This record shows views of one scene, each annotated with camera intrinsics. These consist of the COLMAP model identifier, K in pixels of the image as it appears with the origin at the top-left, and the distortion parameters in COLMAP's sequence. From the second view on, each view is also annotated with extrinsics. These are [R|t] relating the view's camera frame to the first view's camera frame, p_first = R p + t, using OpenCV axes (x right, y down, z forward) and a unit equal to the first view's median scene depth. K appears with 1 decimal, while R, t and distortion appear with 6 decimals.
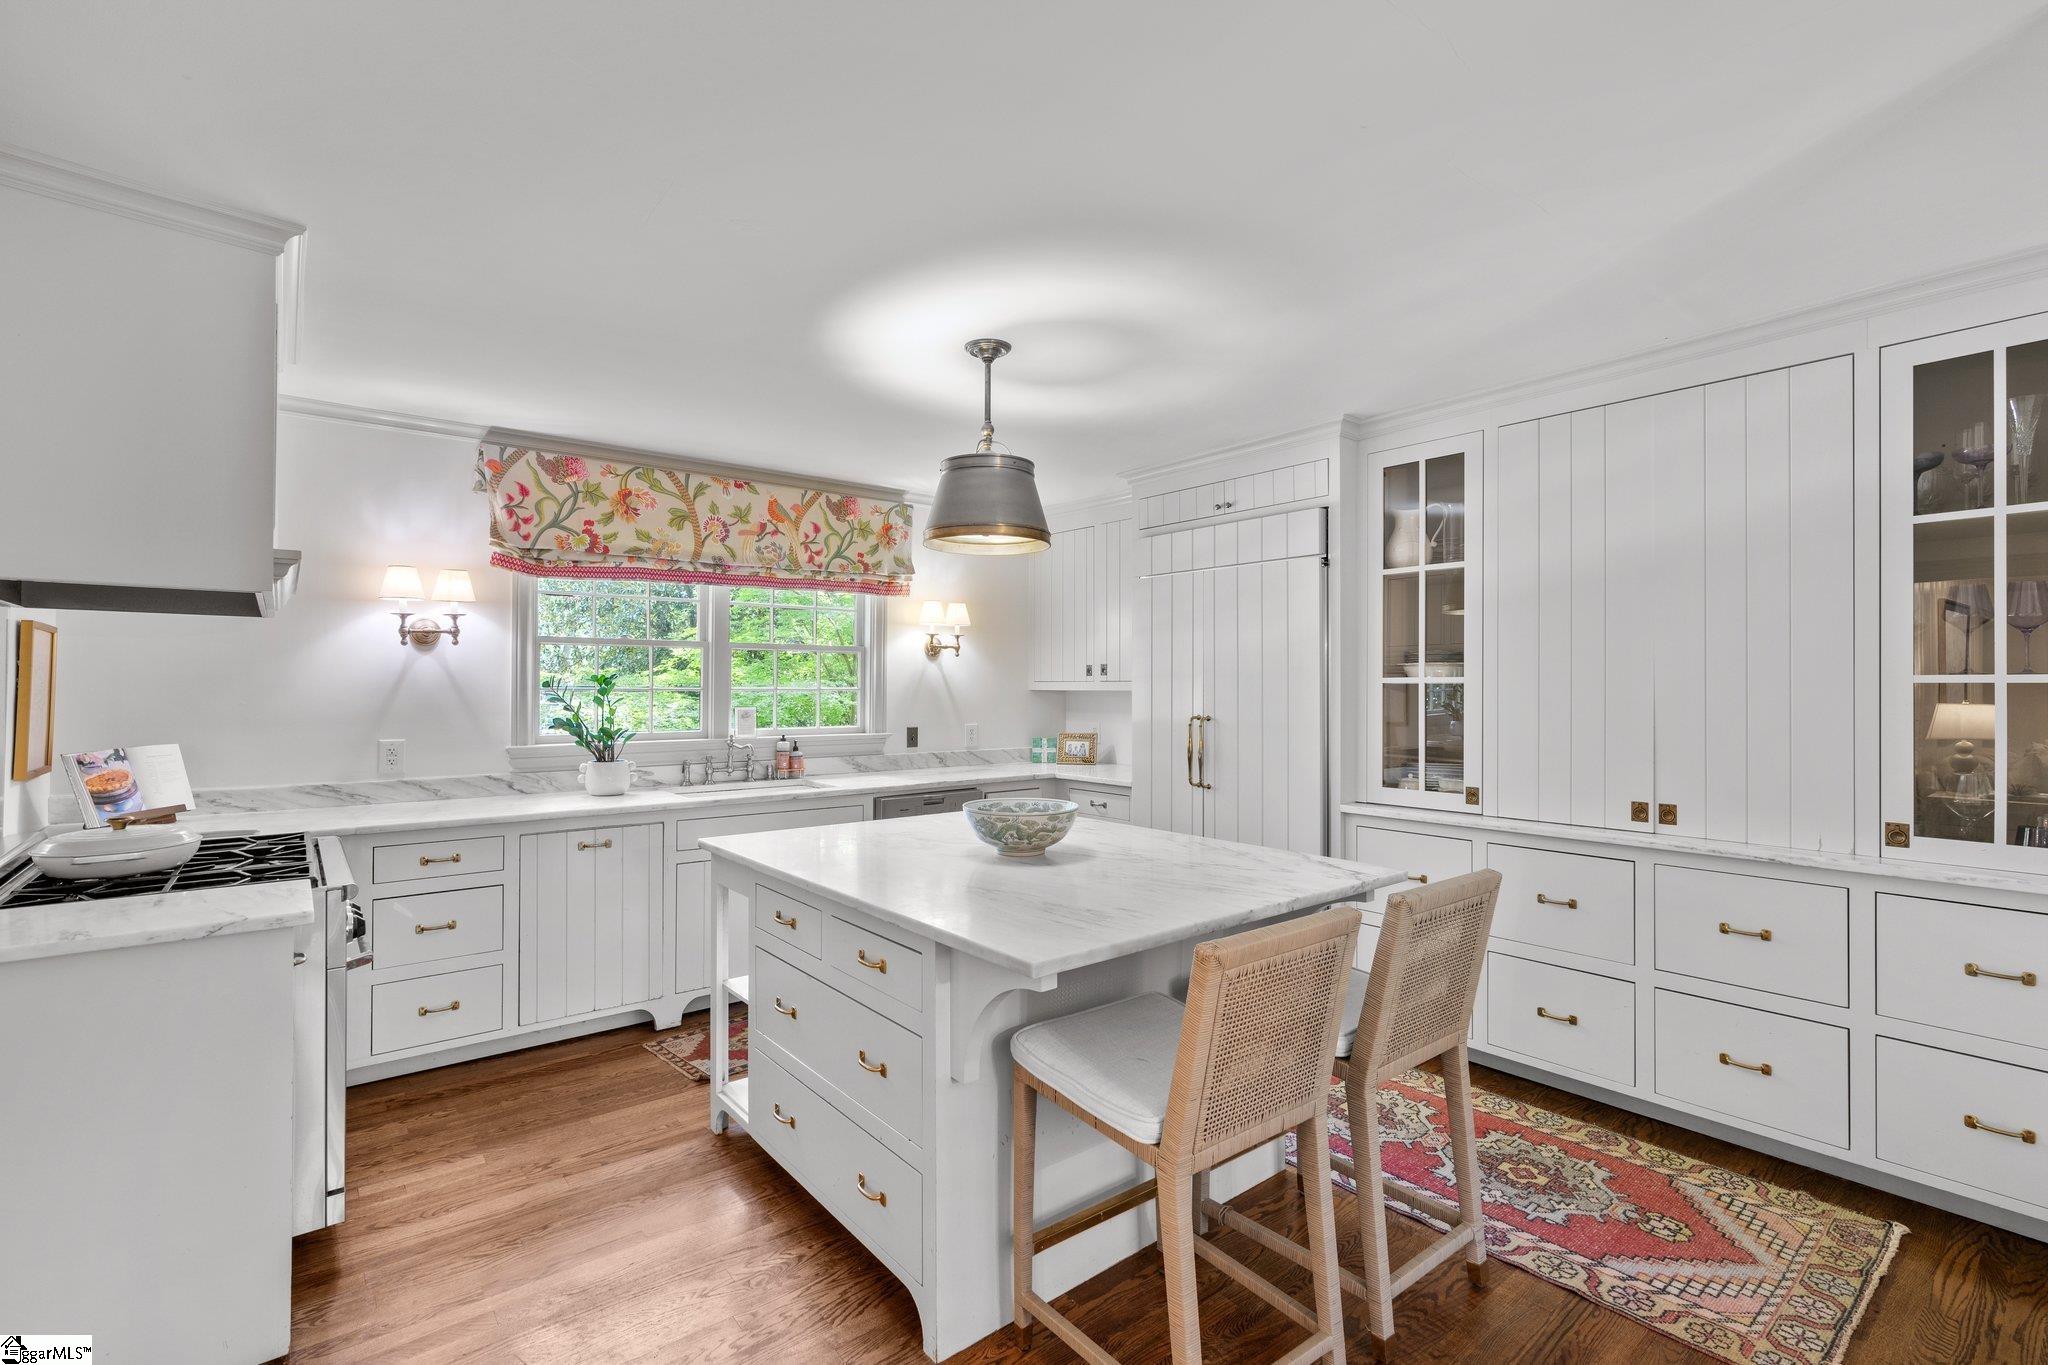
lens RADIAL K [[925.4, 0, 1020.5], [0, 925.4, 681.9], [0, 0, 1]] dist [-0.002107, 0.000375]
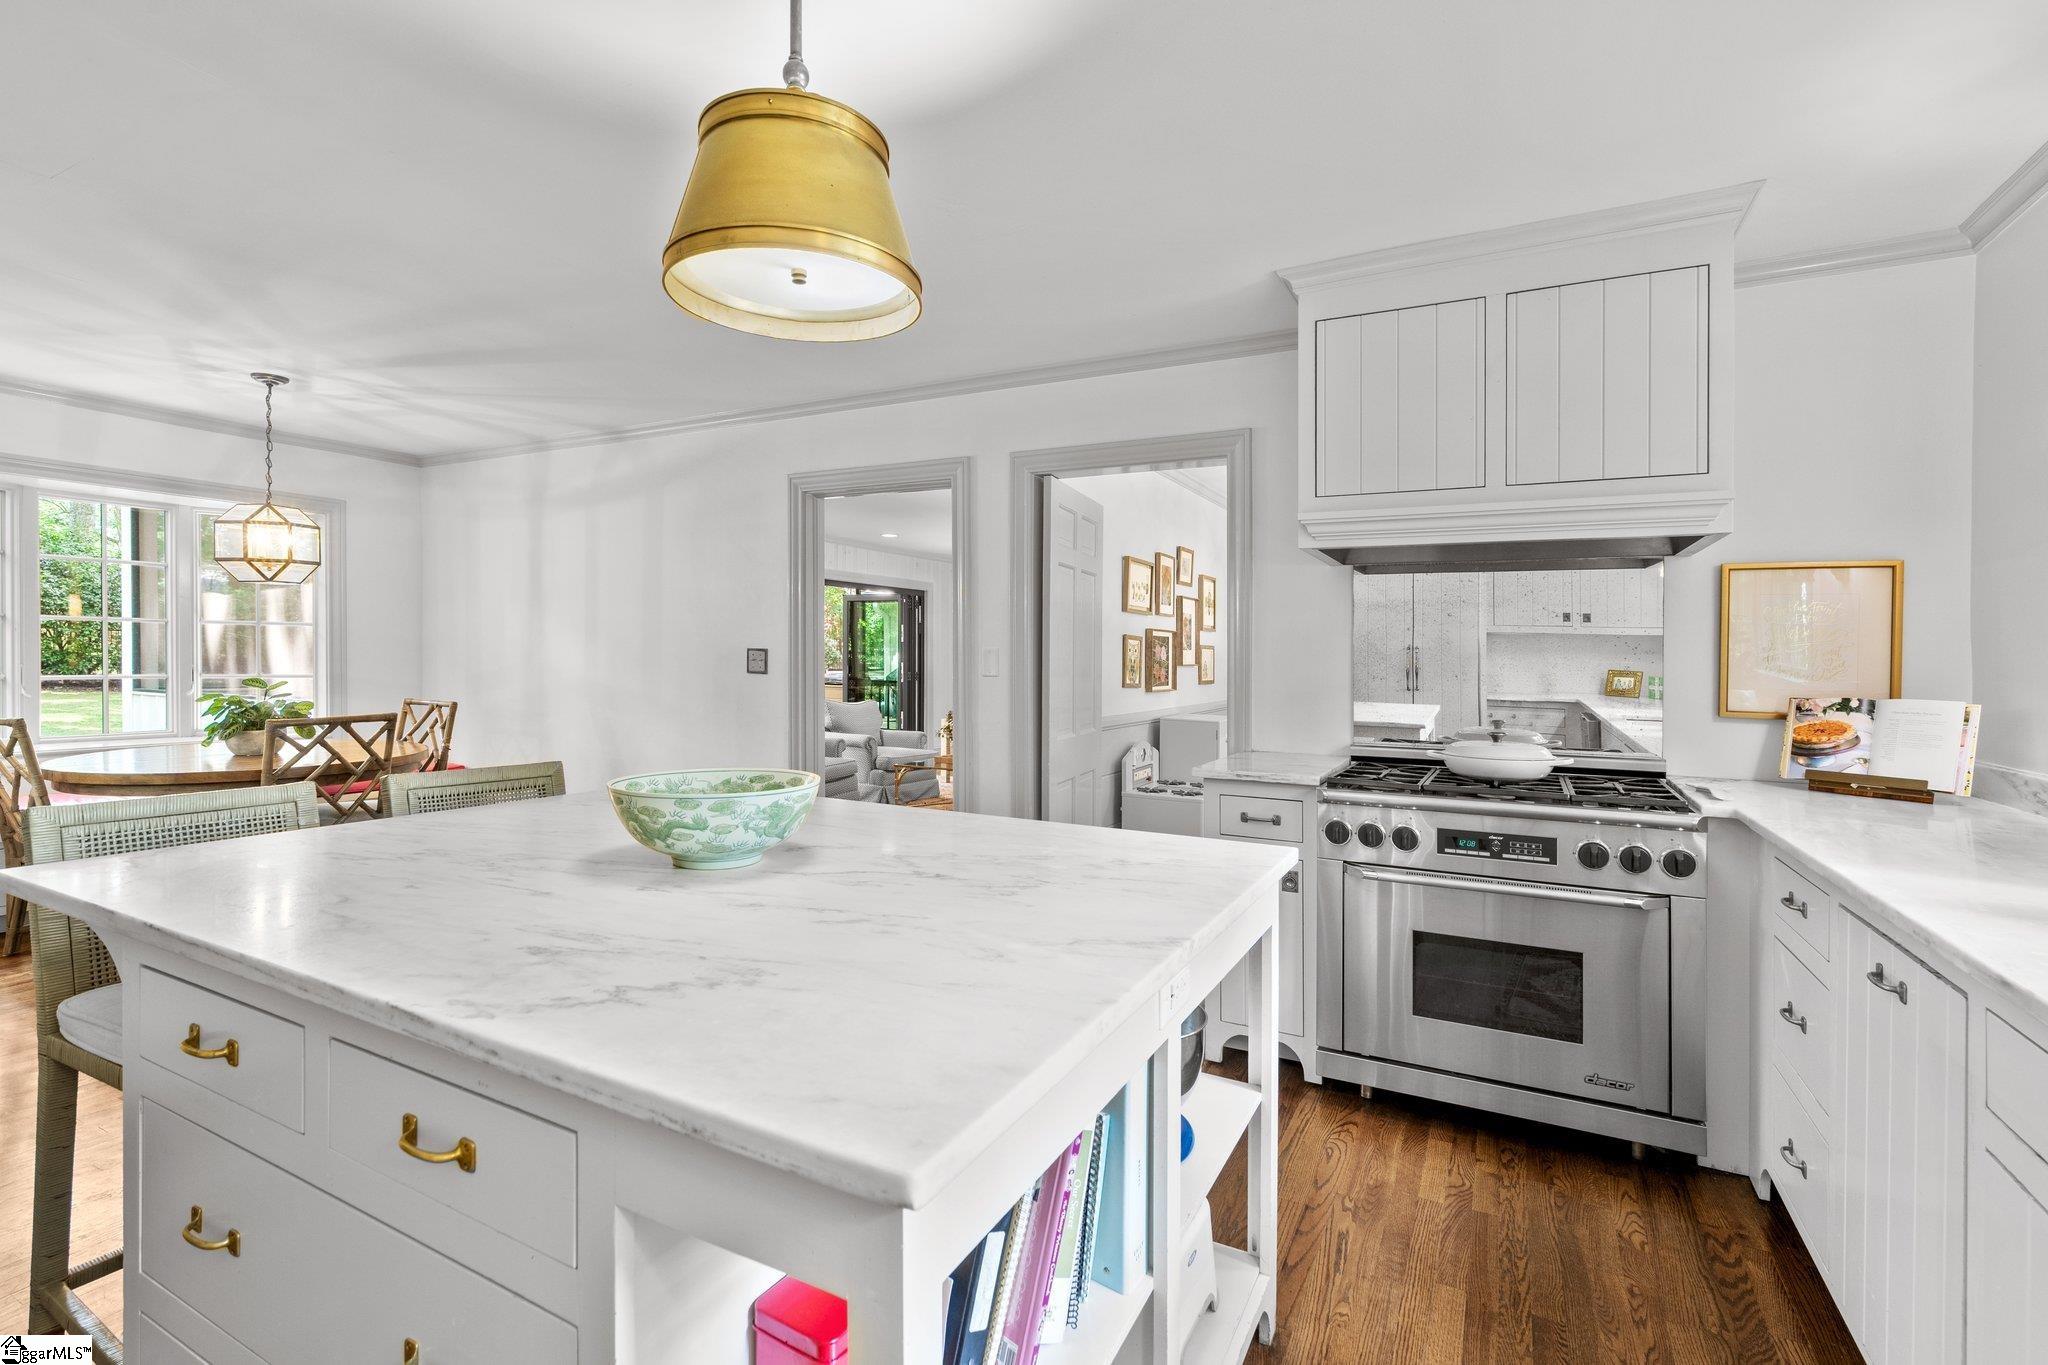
lens RADIAL K [[925.4, 0, 1034.6], [0, 925.4, 666.0], [0, 0, 1]] dist [-0.002107, 0.000375]
pose [[-0.918121, -0.005901, -0.396256, 0.058507], [-0.005914, 0.999982, -0.001190, 0.049644], [0.396255, 0.001251, -0.918139, 1.530313]]
